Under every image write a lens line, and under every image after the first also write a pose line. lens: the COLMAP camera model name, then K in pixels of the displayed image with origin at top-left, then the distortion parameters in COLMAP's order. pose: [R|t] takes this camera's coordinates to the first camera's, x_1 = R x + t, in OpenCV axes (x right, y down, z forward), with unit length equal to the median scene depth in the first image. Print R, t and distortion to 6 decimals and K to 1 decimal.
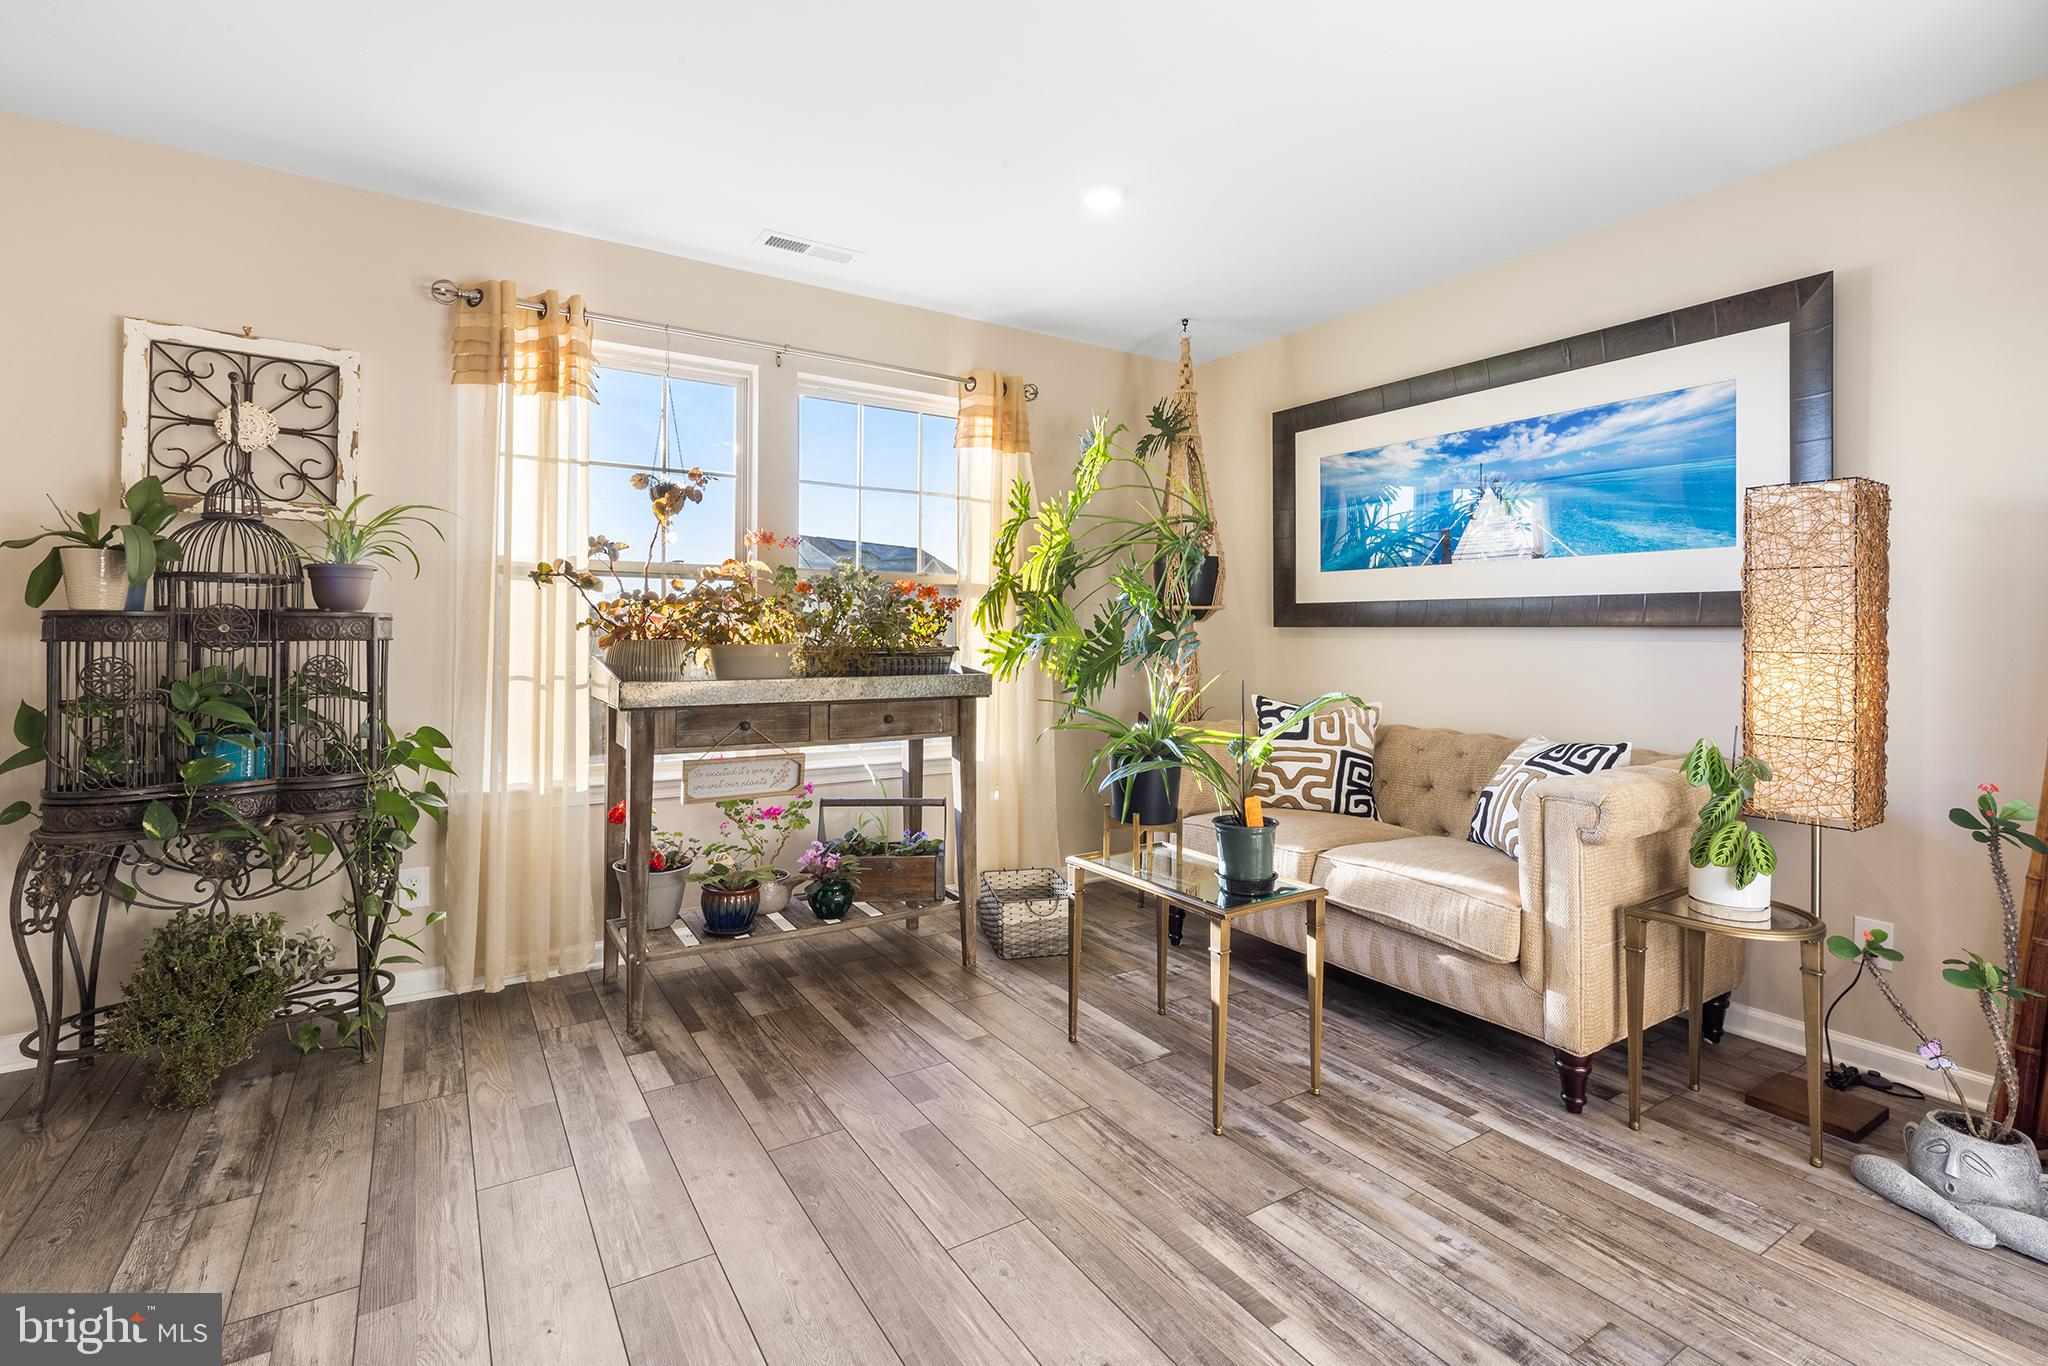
lens RADIAL K [[929.7, 0, 1004.3], [0, 929.7, 633.7], [0, 0, 1]] dist [0.002502, -0.000492]
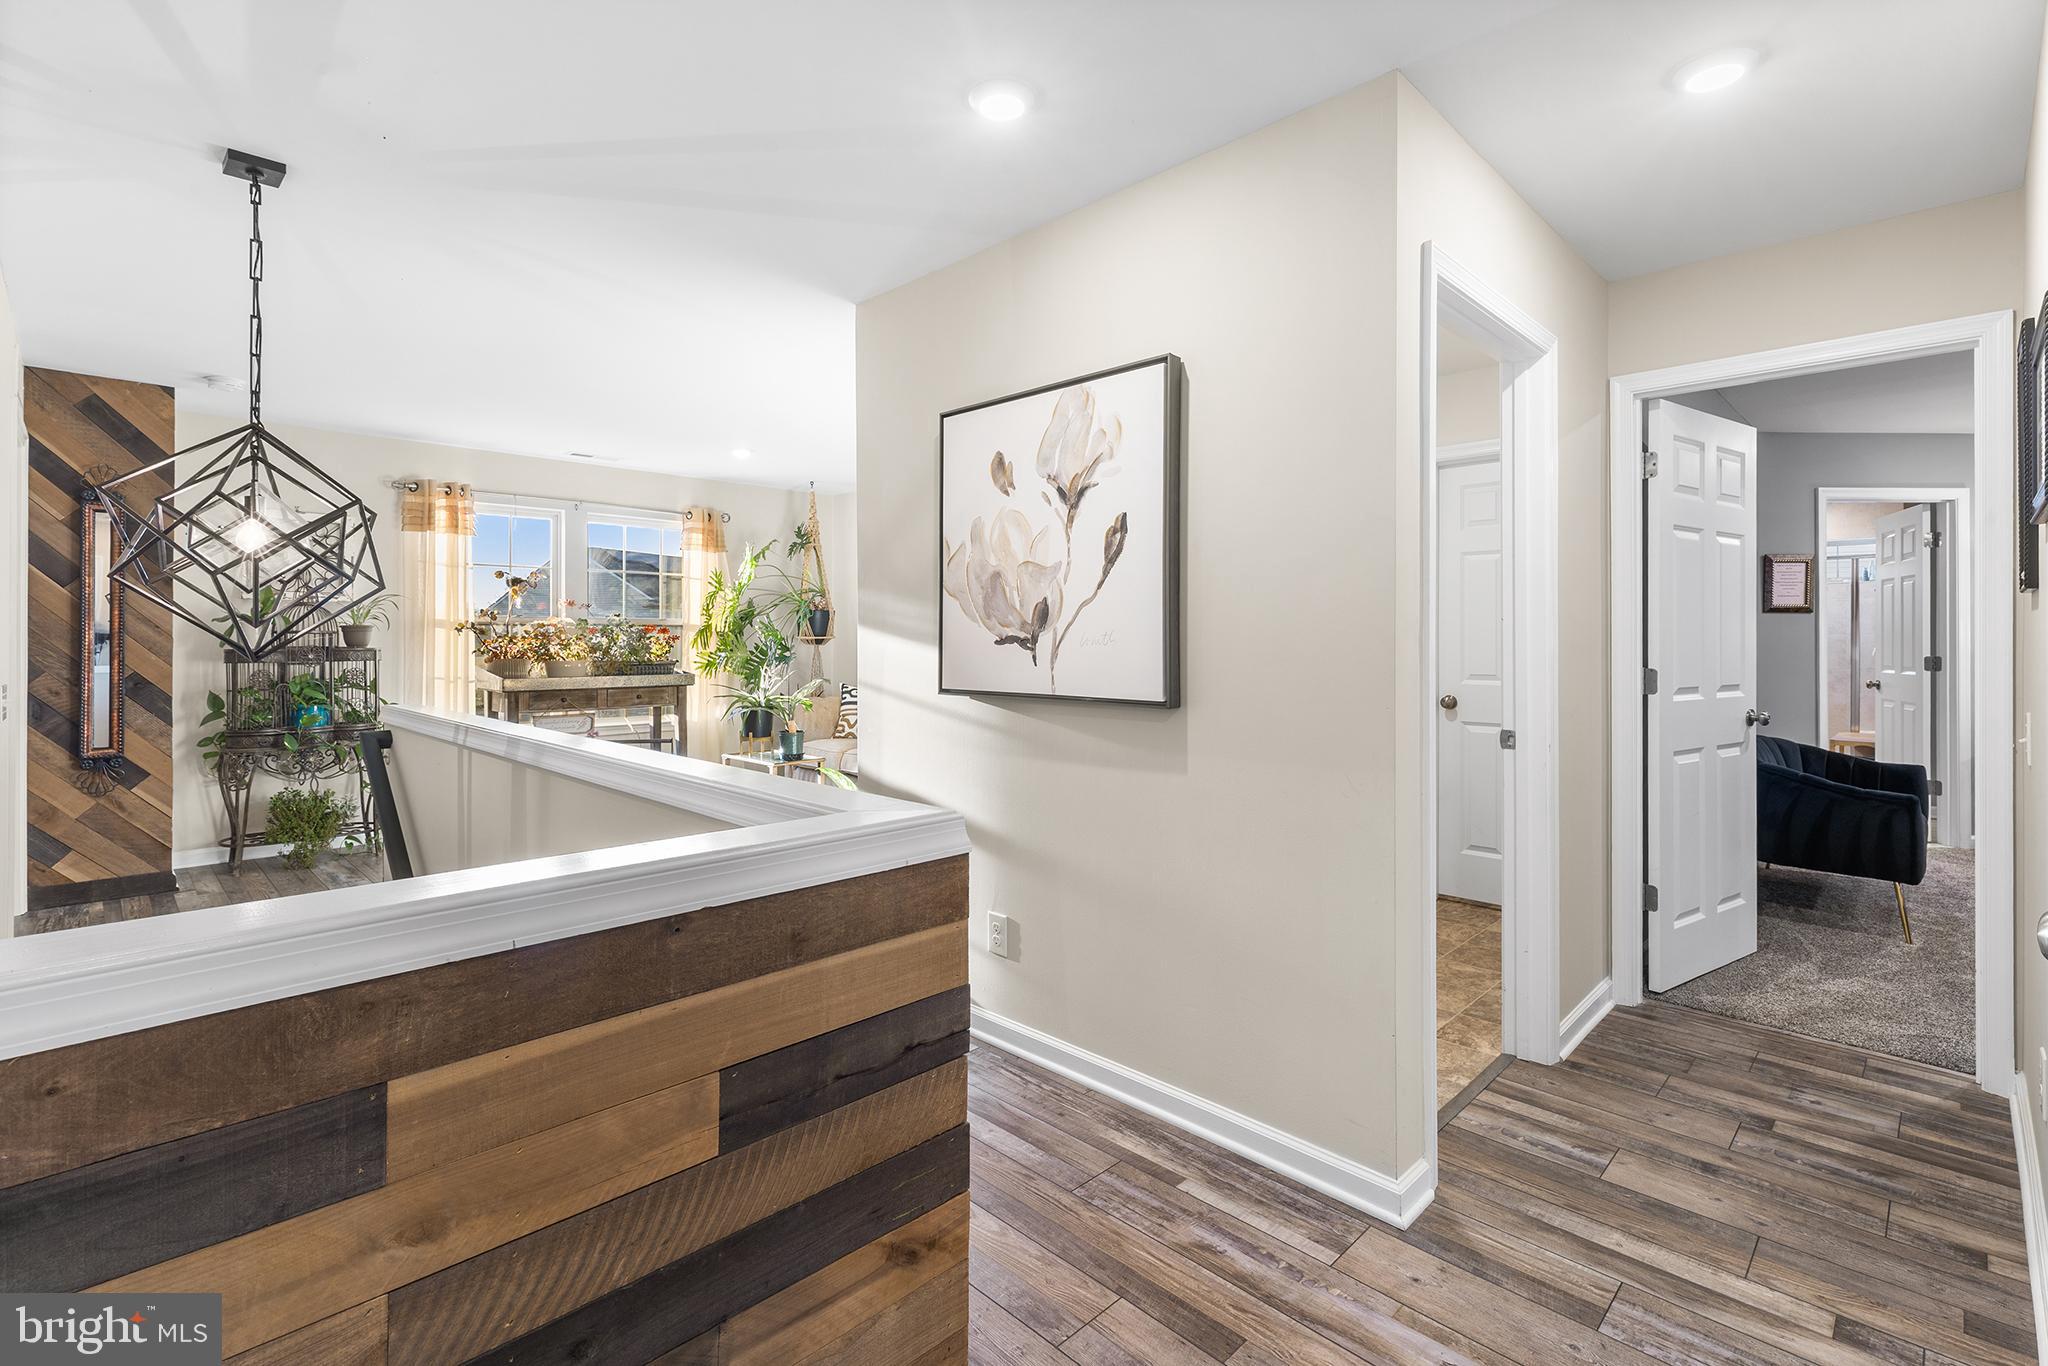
lens RADIAL K [[929.7, 0, 1011.3], [0, 929.7, 639.2], [0, 0, 1]] dist [0.002502, -0.000492]
pose [[0.973507, -0.003141, 0.228637, 0.188812], [0.002587, 0.999993, 0.002725, -0.034120], [-0.228644, -0.002062, 0.973508, -1.078186]]
